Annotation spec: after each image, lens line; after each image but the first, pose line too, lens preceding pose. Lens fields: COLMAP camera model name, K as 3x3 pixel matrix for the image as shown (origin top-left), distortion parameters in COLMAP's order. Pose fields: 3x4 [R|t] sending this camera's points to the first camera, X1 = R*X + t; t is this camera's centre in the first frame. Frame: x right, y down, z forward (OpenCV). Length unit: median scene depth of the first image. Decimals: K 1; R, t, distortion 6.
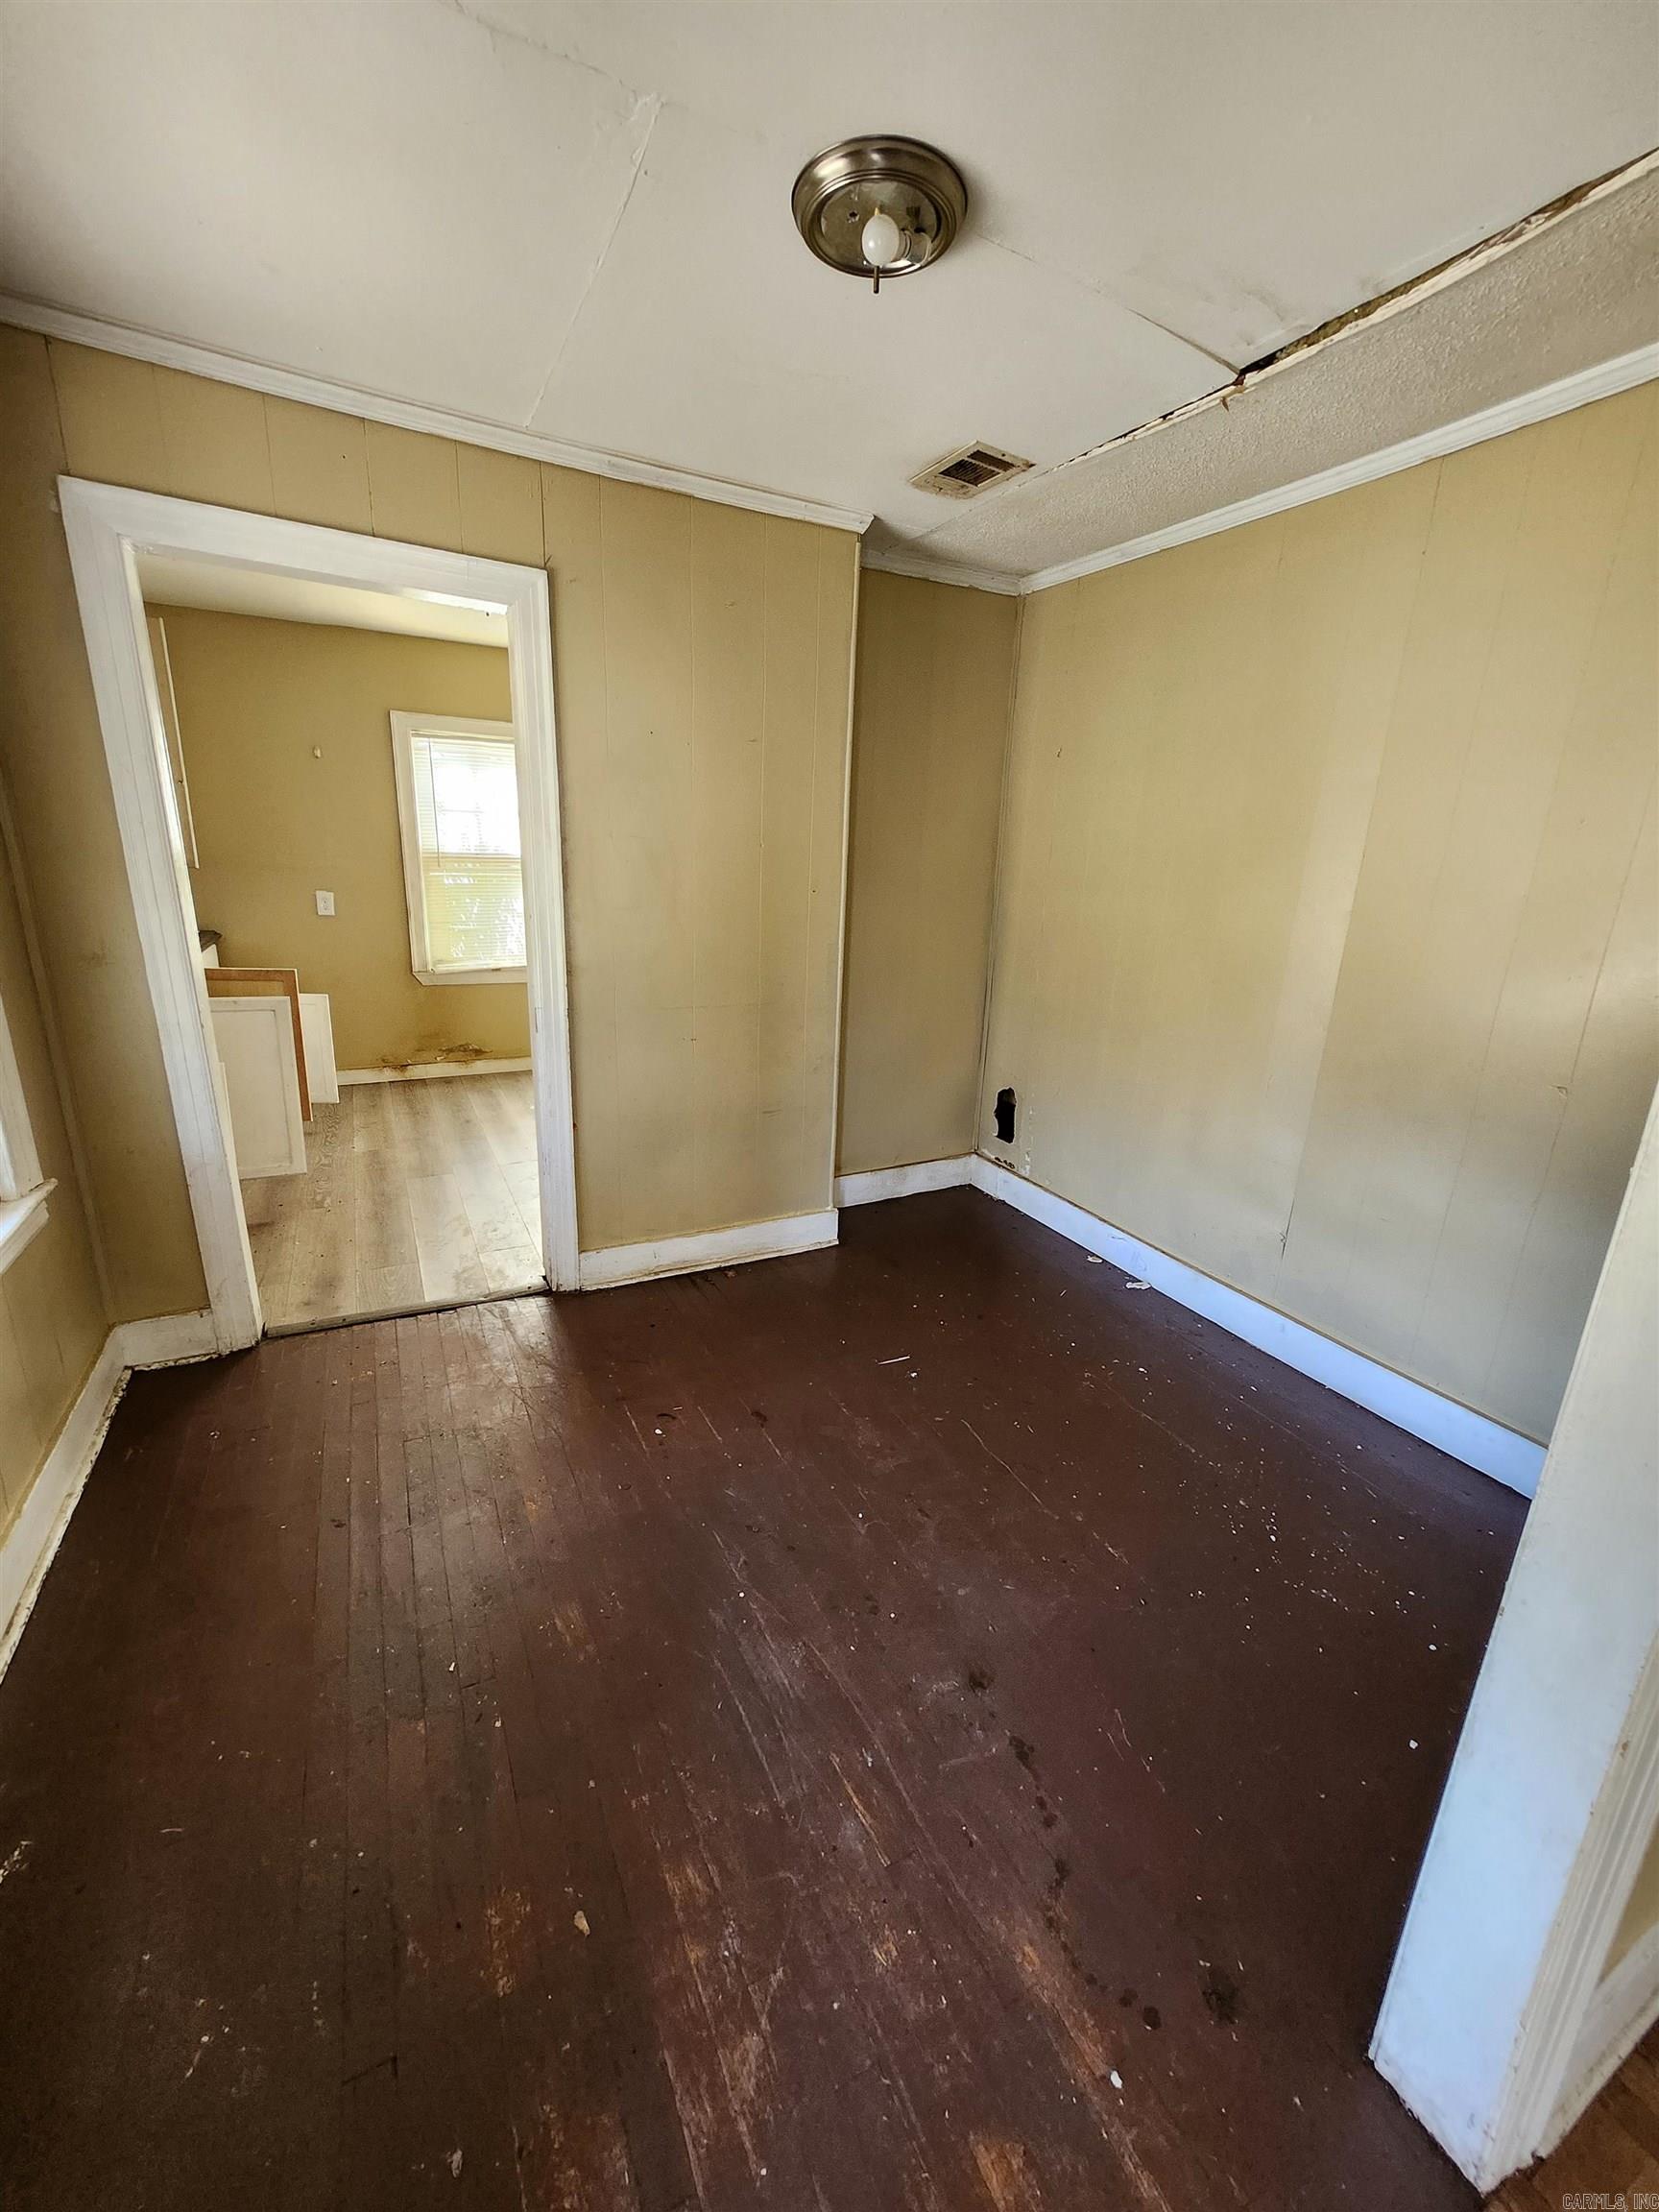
lens RADIAL K [[879.8, 0, 828.2], [0, 879.8, 1098.9], [0, 0, 1]] dist [0.002803, 0.000333]
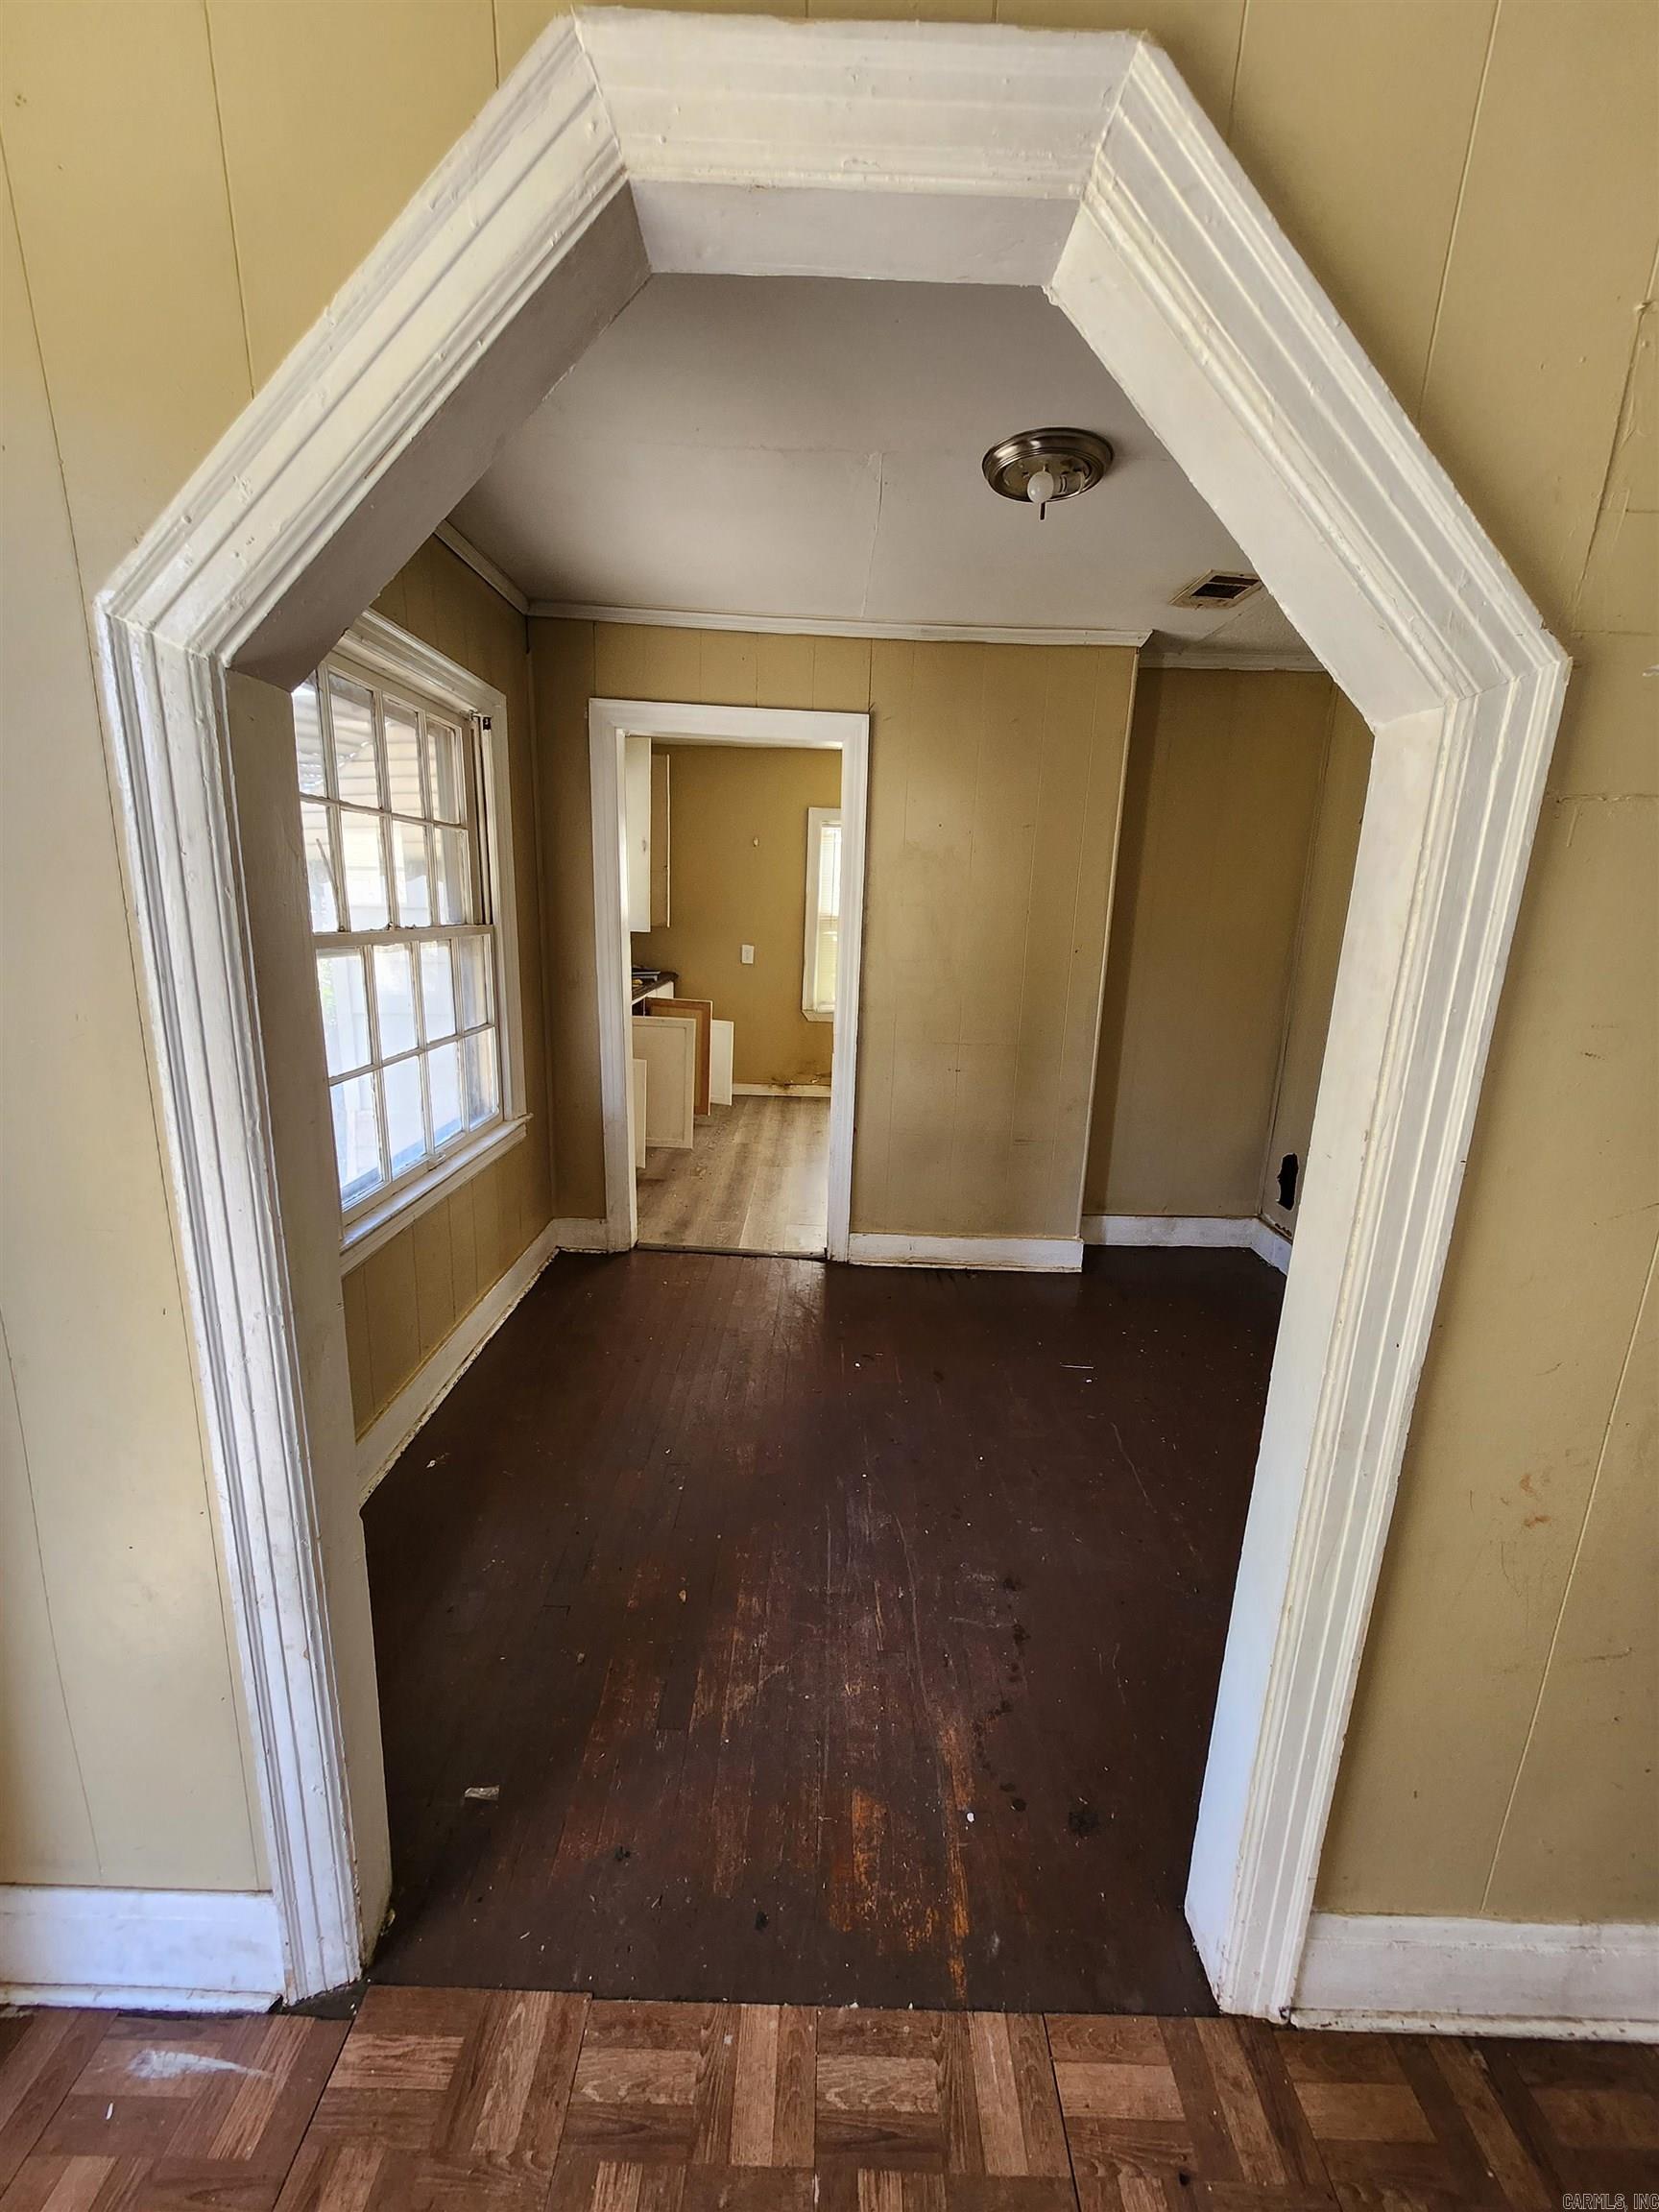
lens RADIAL K [[879.8, 0, 821.6], [0, 879.8, 1094.2], [0, 0, 1]] dist [0.002803, 0.000333]
pose [[0.885055, 0.093870, -0.455924, 0.217919], [-0.126052, 0.991192, -0.040619, 0.033873], [0.448095, 0.093420, 0.889091, -0.138108]]
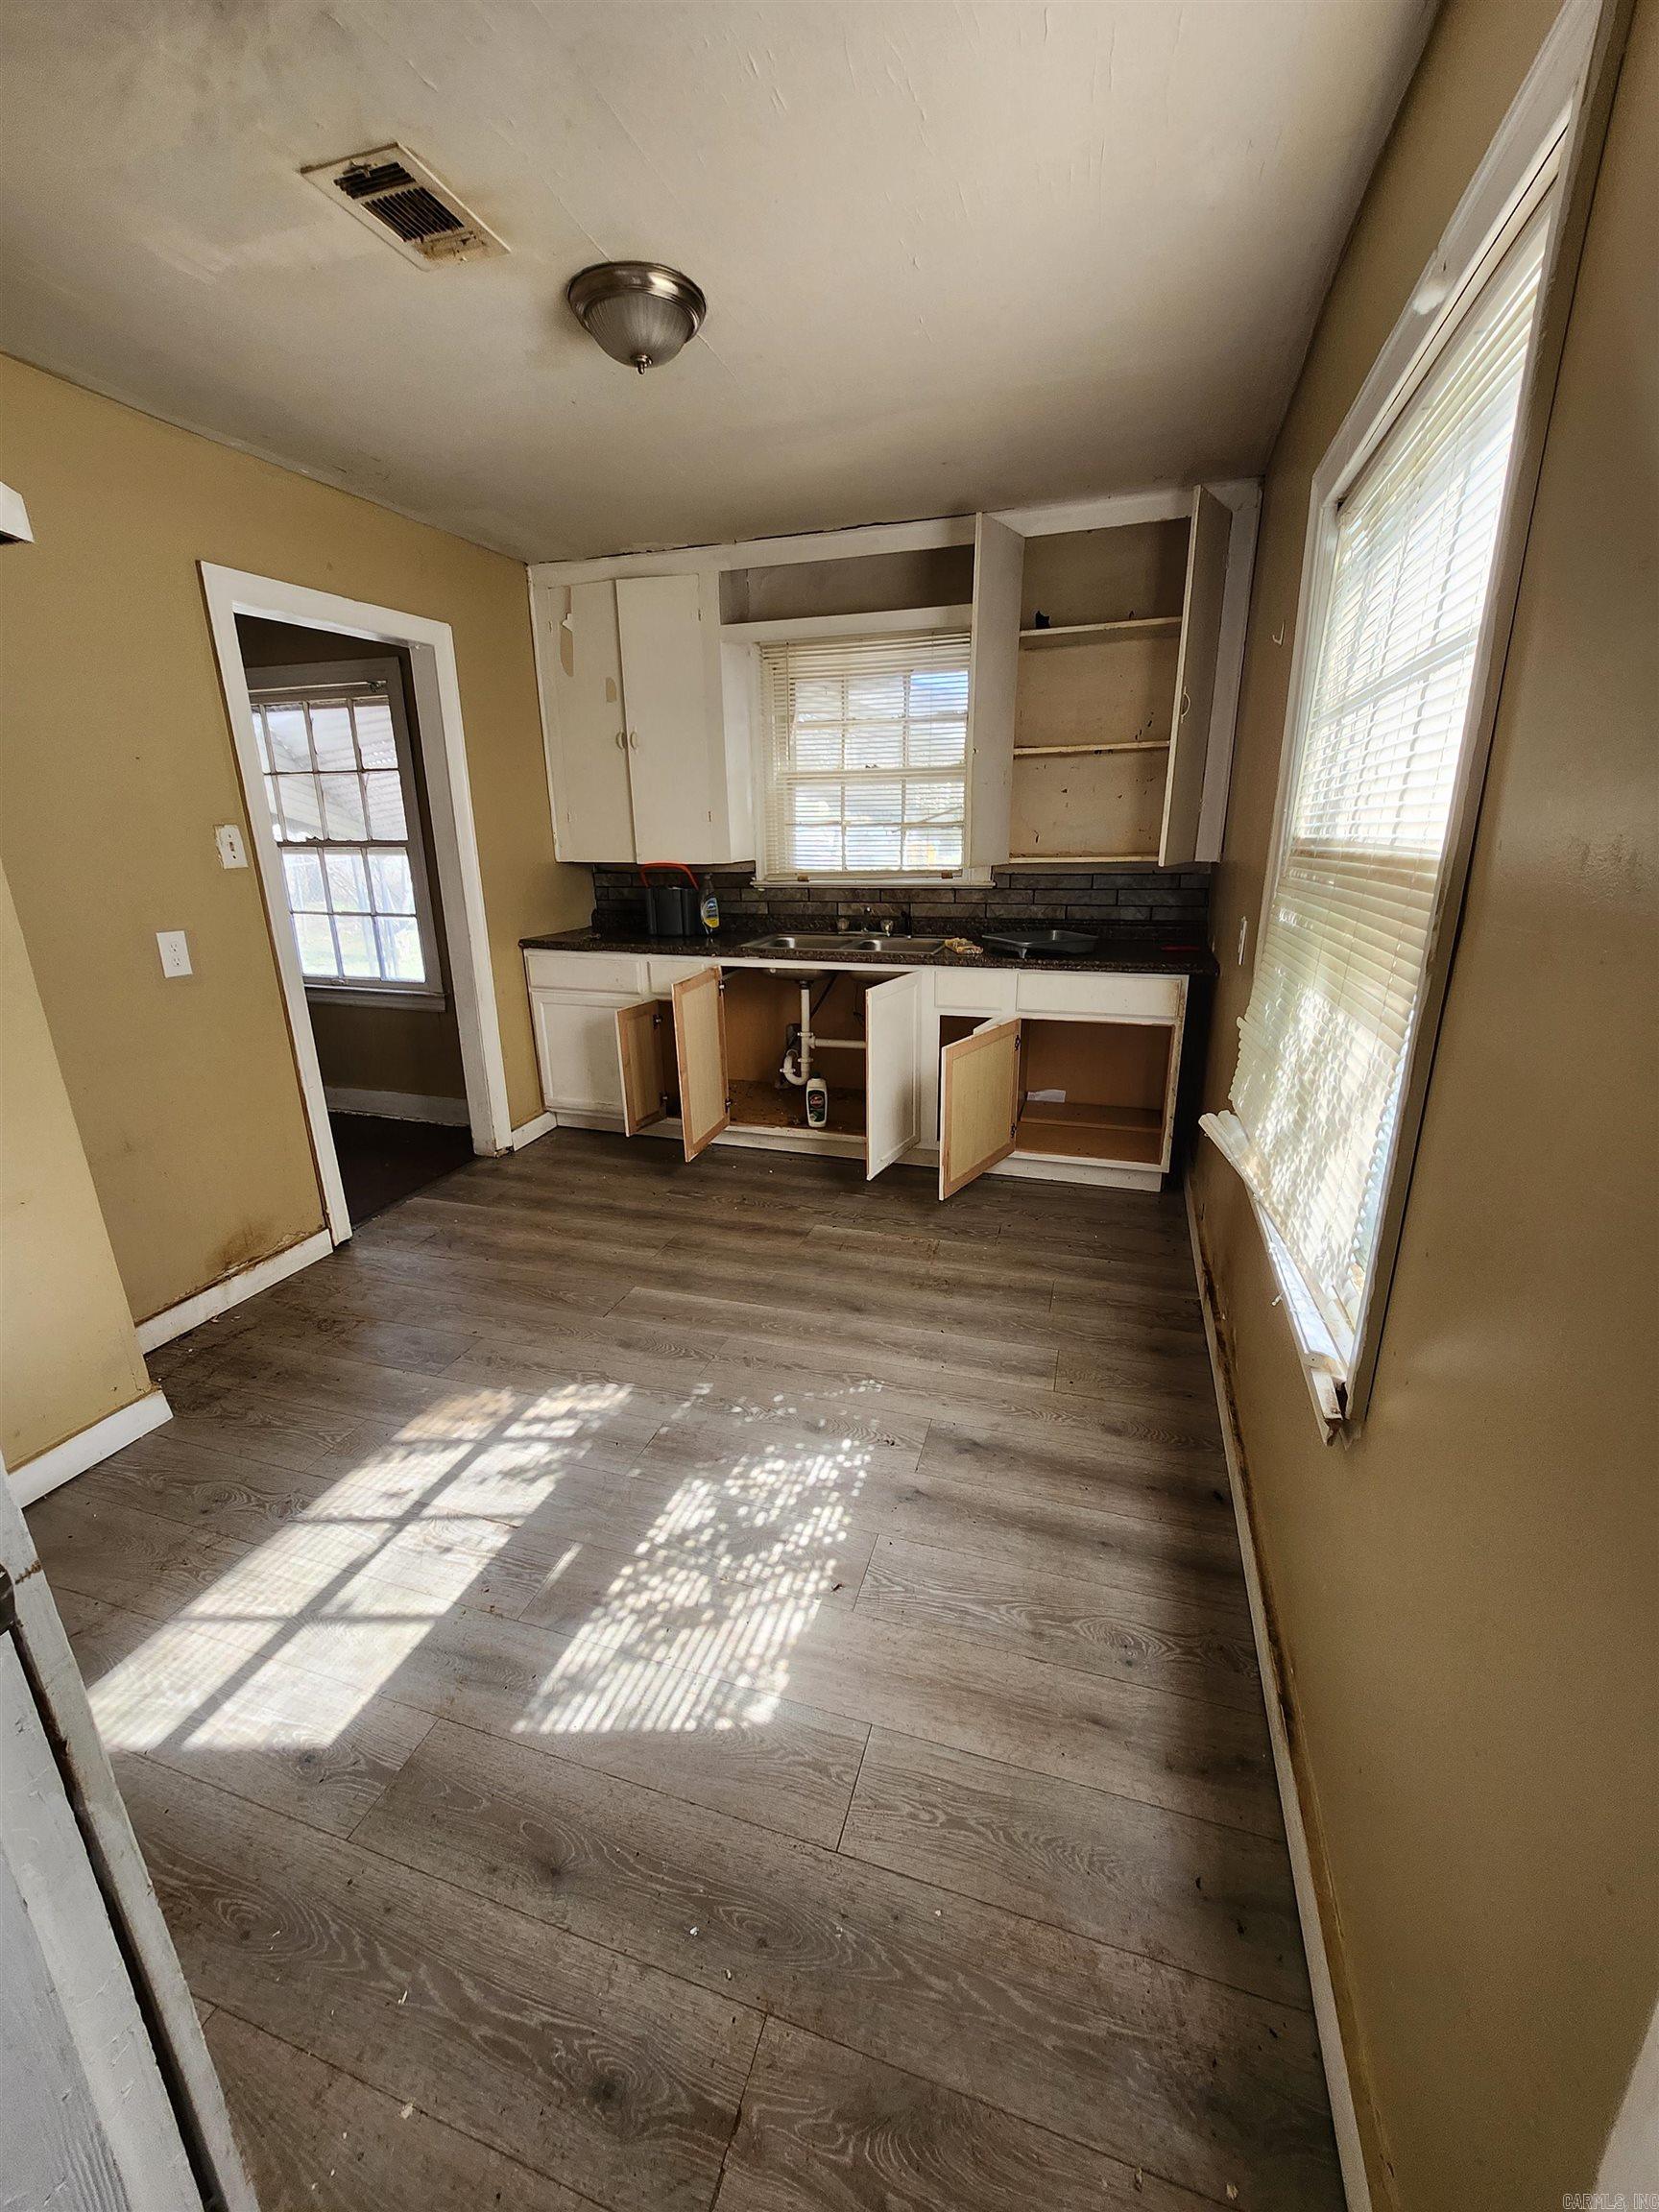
lens RADIAL K [[879.8, 0, 829.9], [0, 879.8, 1114.4], [0, 0, 1]] dist [0.002803, 0.000333]
pose [[-0.712274, 0.188339, -0.676161, -0.053925], [-0.206044, 0.864782, 0.457927, -0.498542], [0.670978, 0.465489, -0.577156, 1.847051]]
